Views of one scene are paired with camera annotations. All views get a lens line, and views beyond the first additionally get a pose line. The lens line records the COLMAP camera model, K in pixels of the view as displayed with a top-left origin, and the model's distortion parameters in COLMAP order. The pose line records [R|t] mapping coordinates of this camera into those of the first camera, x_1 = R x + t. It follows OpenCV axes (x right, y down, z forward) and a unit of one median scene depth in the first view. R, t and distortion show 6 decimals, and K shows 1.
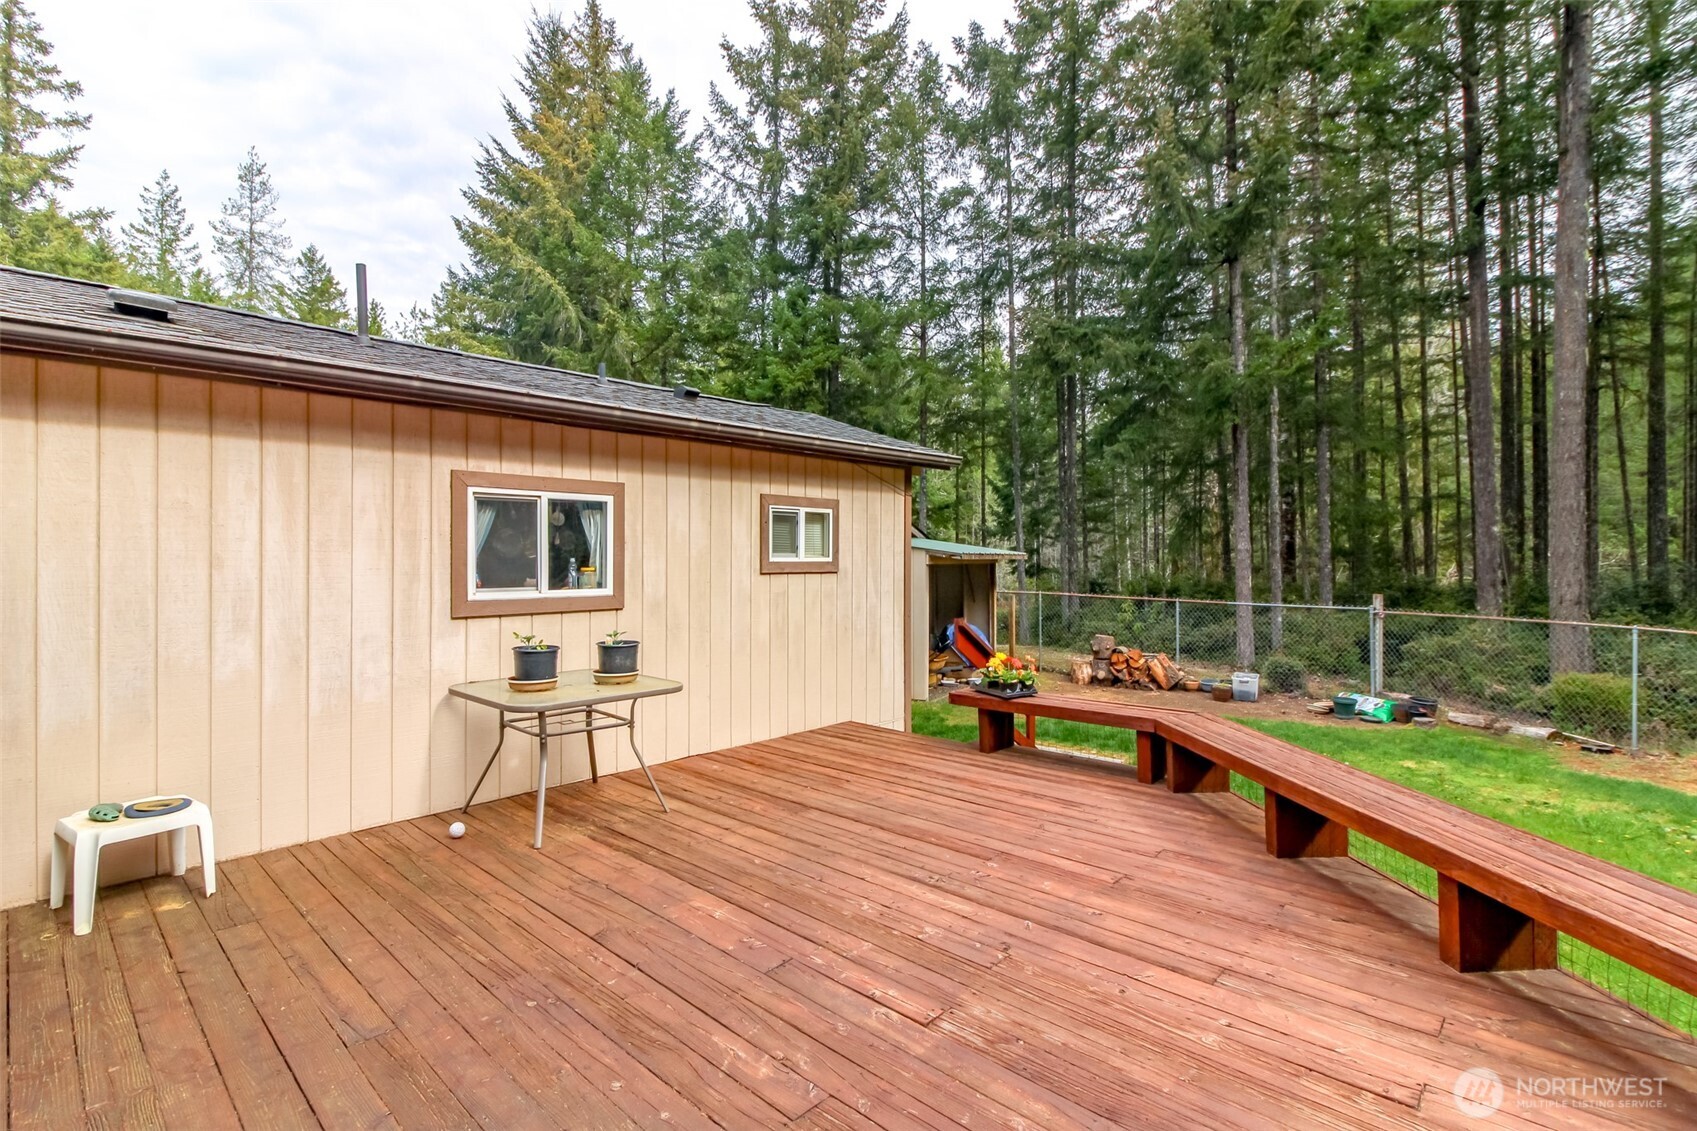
lens RADIAL K [[783.9, 0, 855.7], [0, 783.9, 559.5], [0, 0, 1]] dist [0.006176, -0.000872]
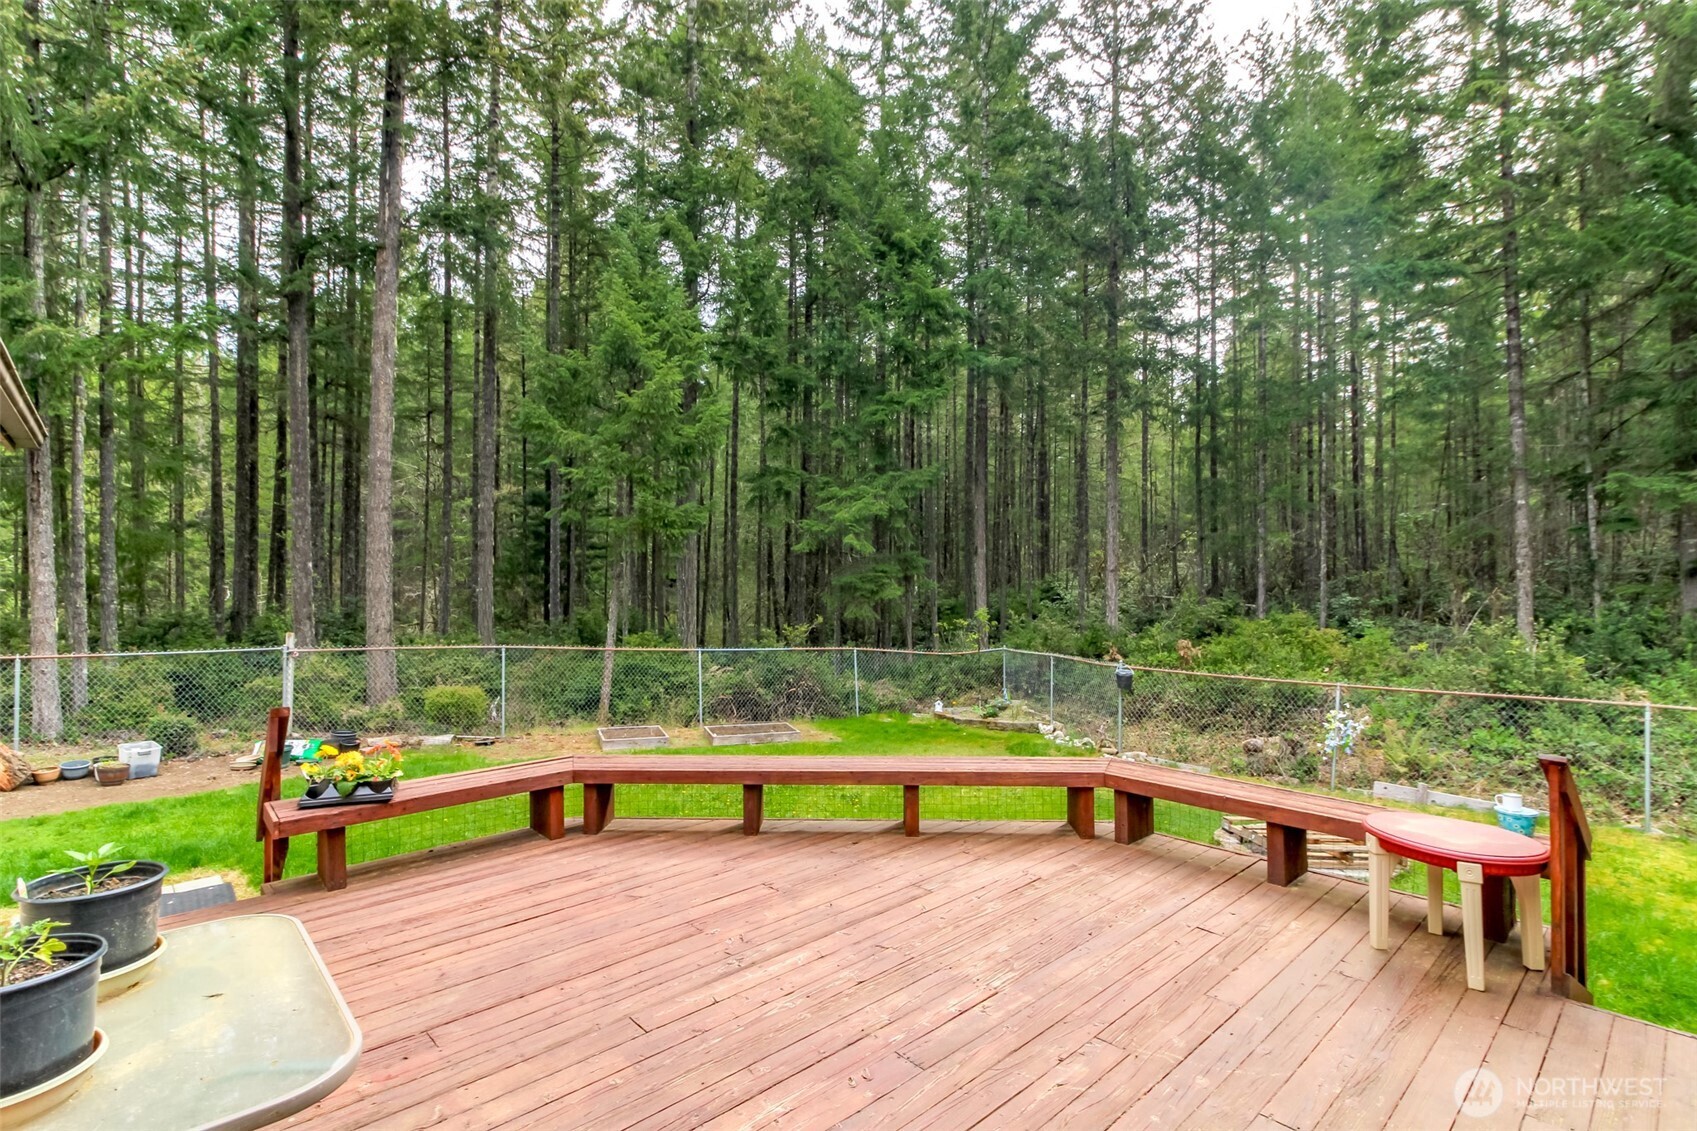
lens RADIAL K [[783.9, 0, 855.7], [0, 783.9, 574.6], [0, 0, 1]] dist [0.006176, -0.000872]
pose [[0.068730, 0.018414, 0.997465, -0.736135], [-0.004893, 0.999824, -0.018120, -0.037837], [-0.997623, -0.003635, 0.068808, 0.692356]]
